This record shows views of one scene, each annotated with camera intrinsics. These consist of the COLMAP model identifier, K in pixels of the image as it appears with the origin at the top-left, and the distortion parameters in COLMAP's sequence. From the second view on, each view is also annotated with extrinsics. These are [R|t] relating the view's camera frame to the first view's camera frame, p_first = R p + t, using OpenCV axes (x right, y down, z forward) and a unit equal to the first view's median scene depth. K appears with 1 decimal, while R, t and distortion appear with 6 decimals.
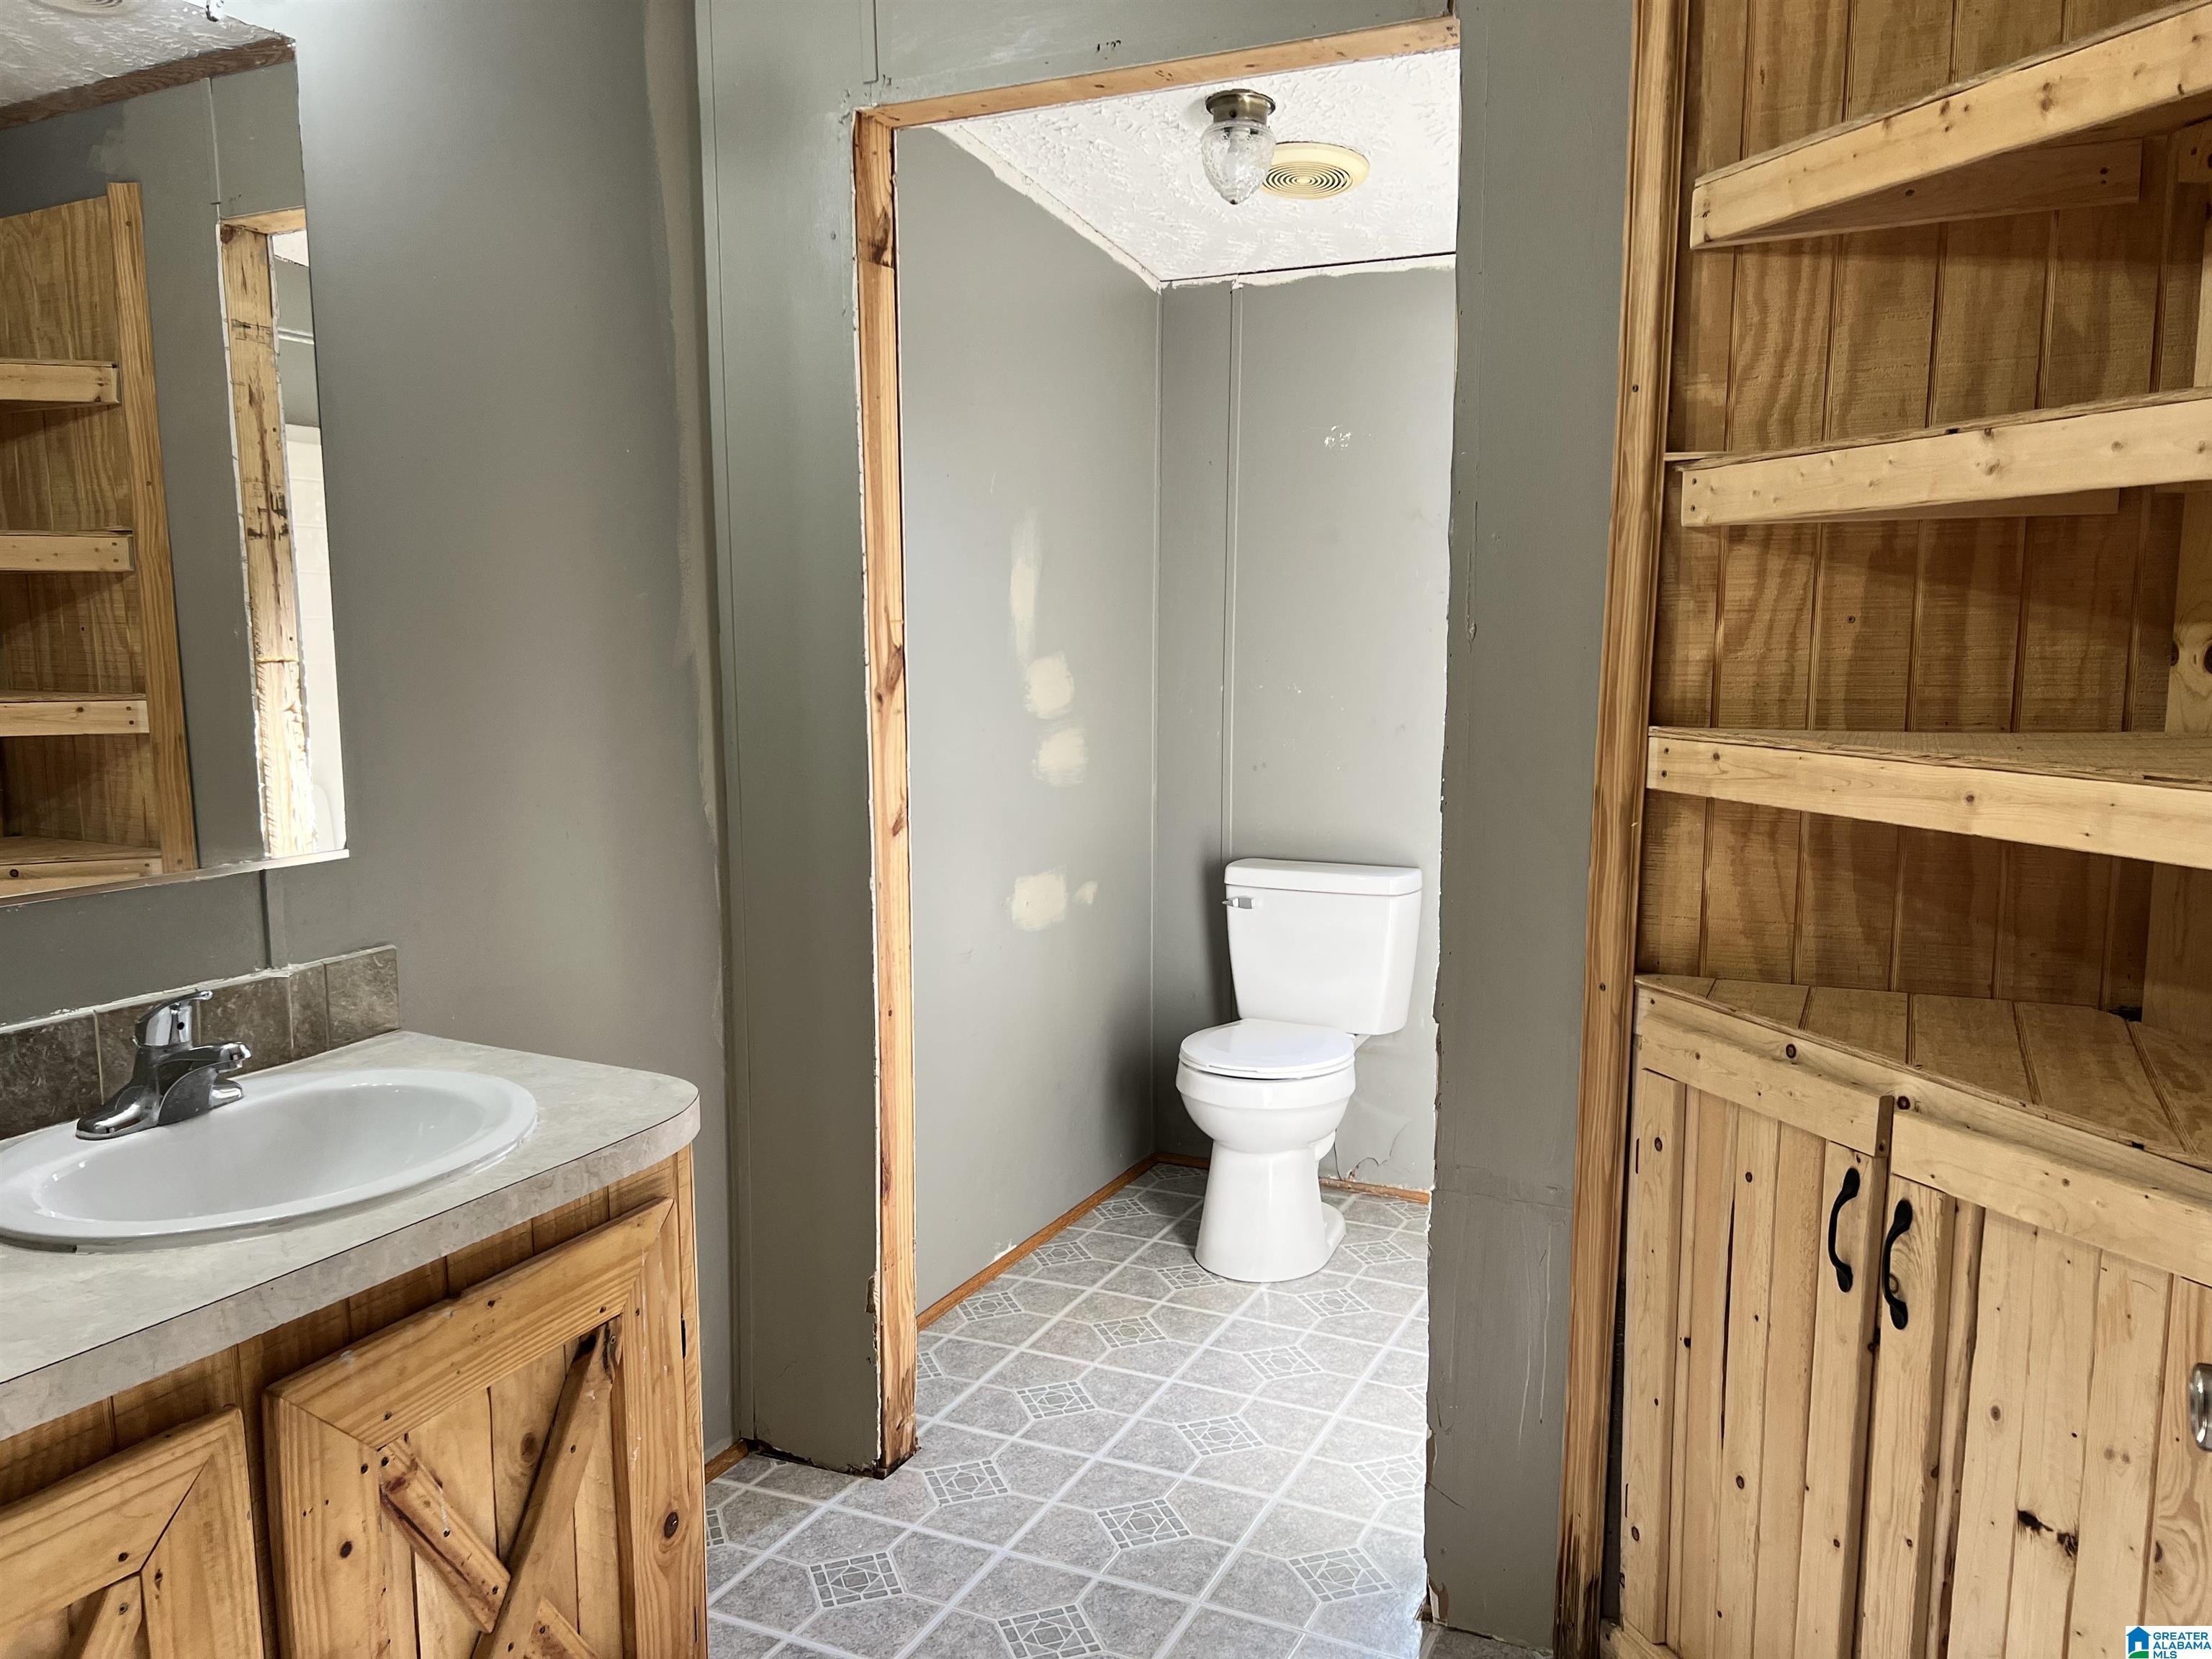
lens RADIAL K [[1666.2, 0, 1092.3], [0, 1666.2, 839.2], [0, 0, 1]] dist [0.046579, -0.052273]
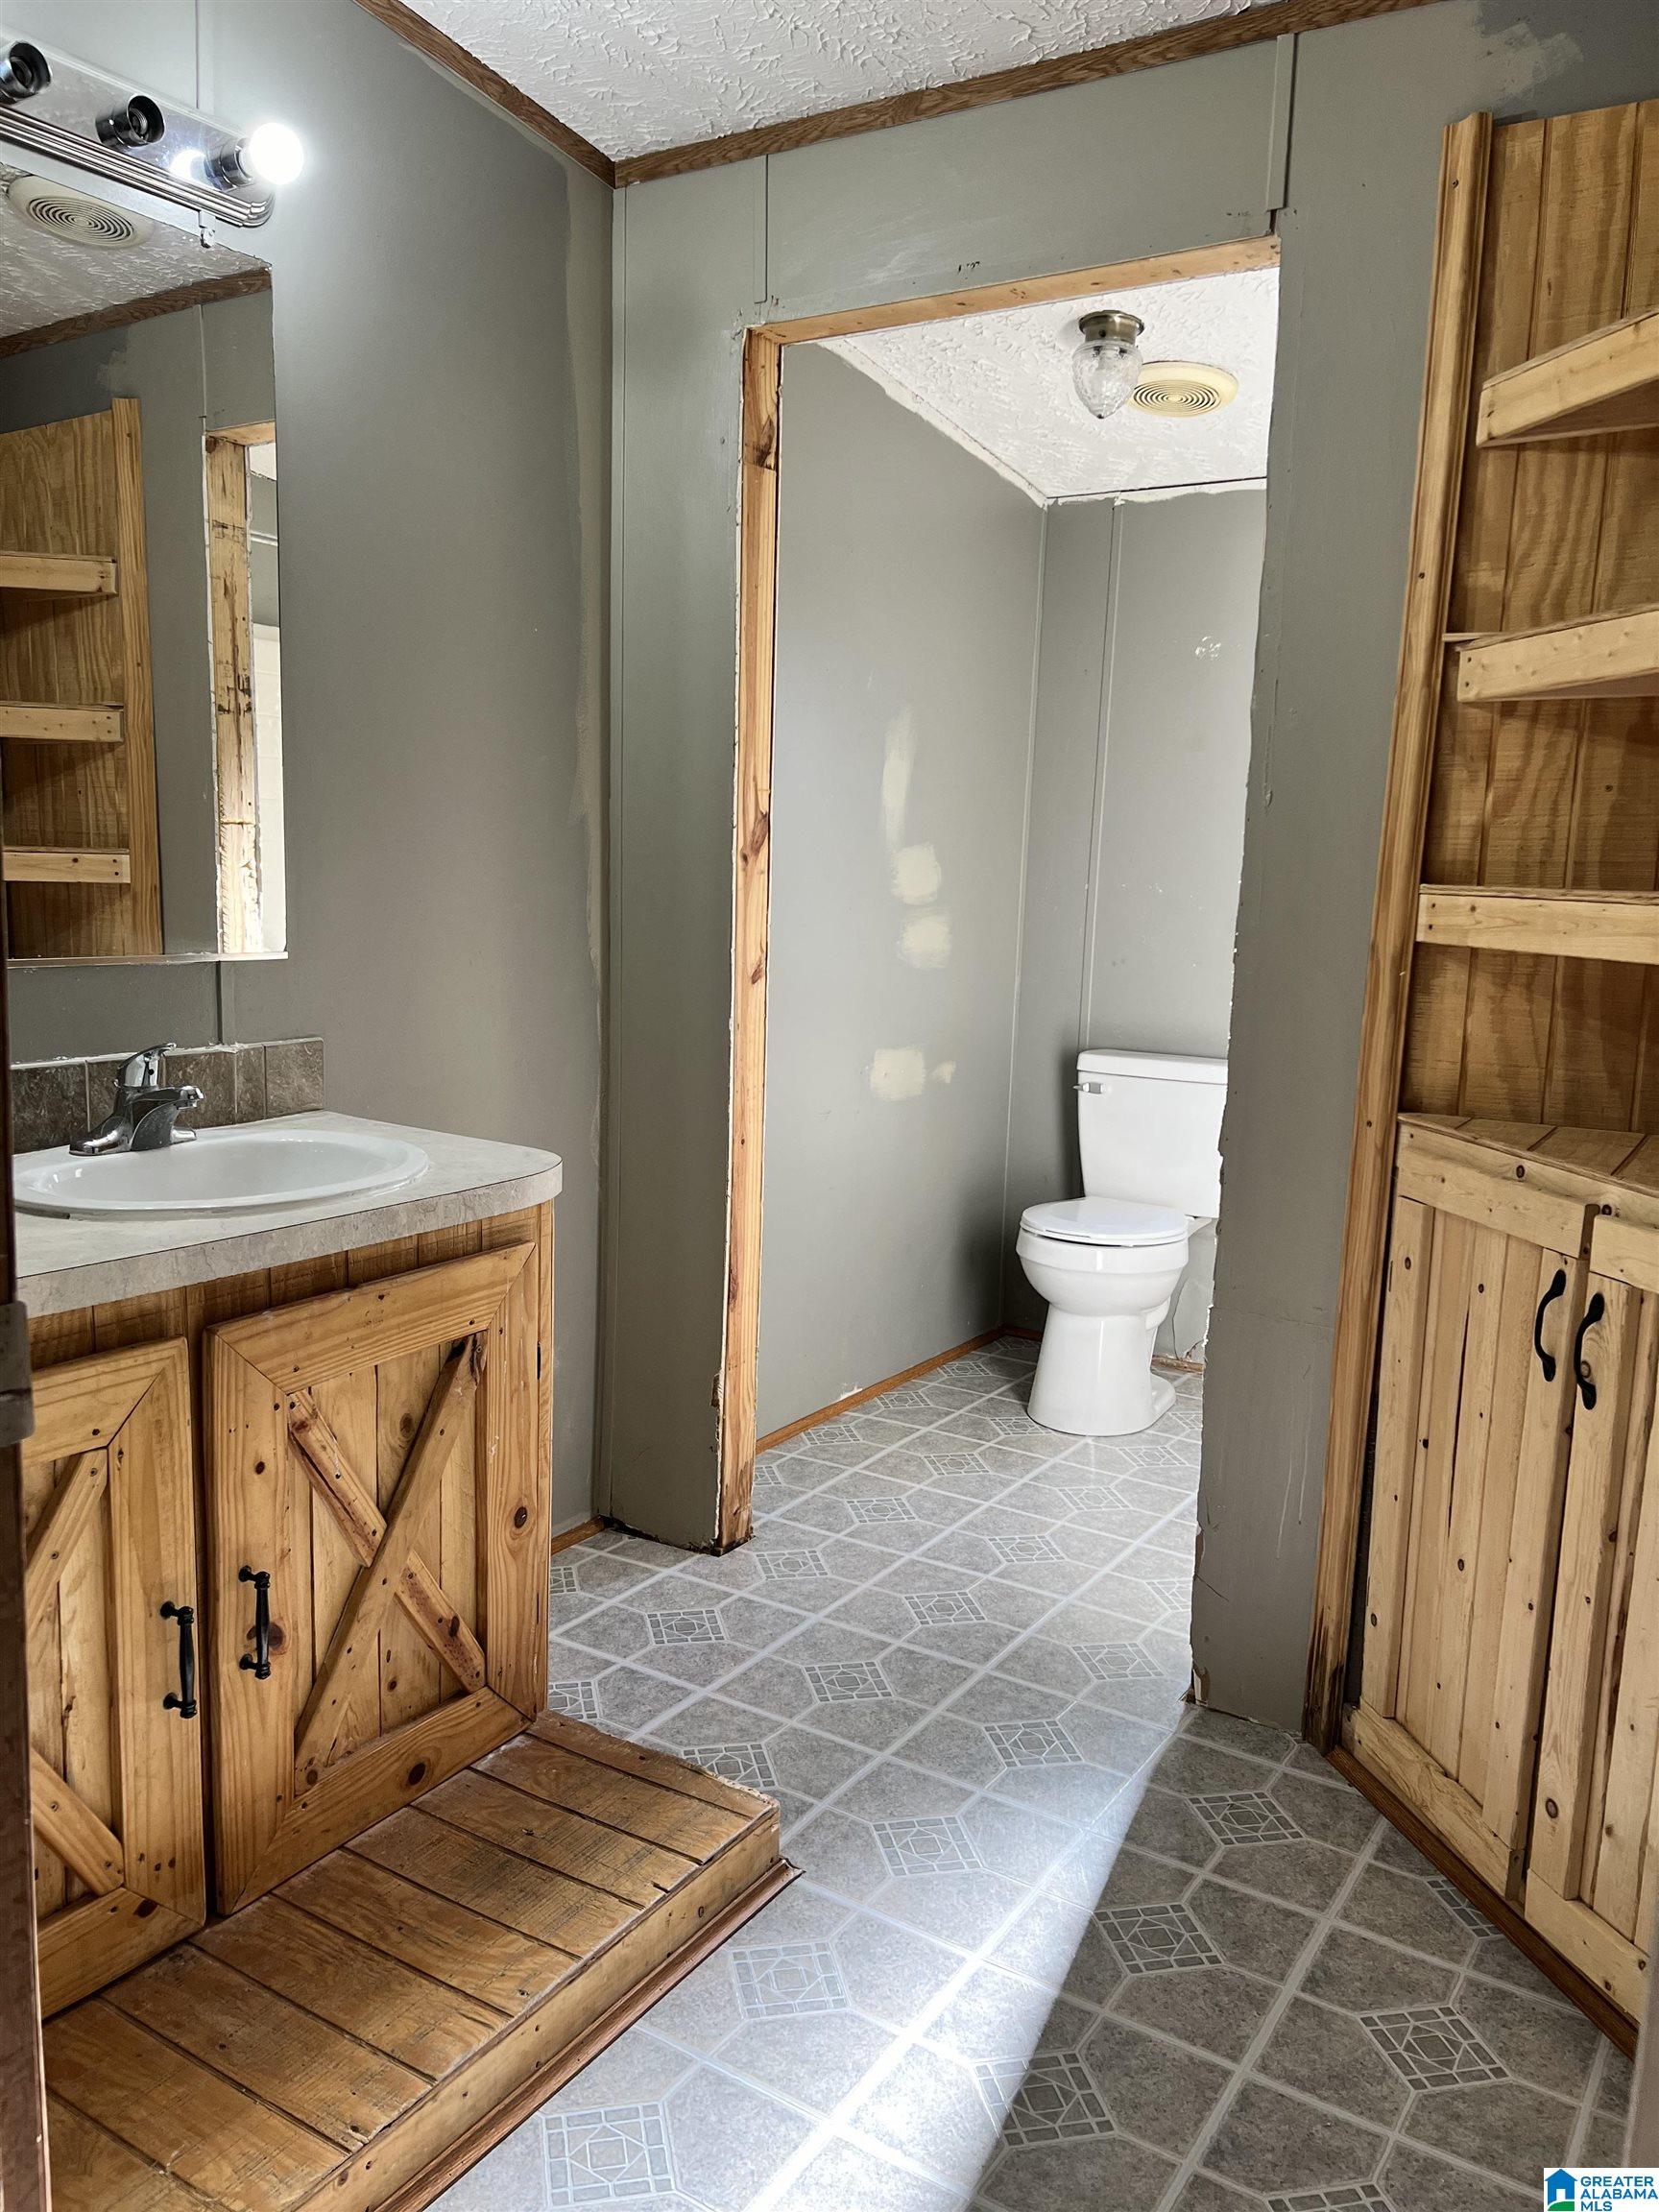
lens RADIAL K [[1666.2, 0, 812.5], [0, 1666.2, 1106.2], [0, 0, 1]] dist [0.046579, -0.052273]
pose [[0.991970, 0.049999, -0.116174, 0.062417], [-0.048474, 0.998698, 0.015915, 0.069540], [0.116819, -0.010156, 0.993101, -0.123274]]
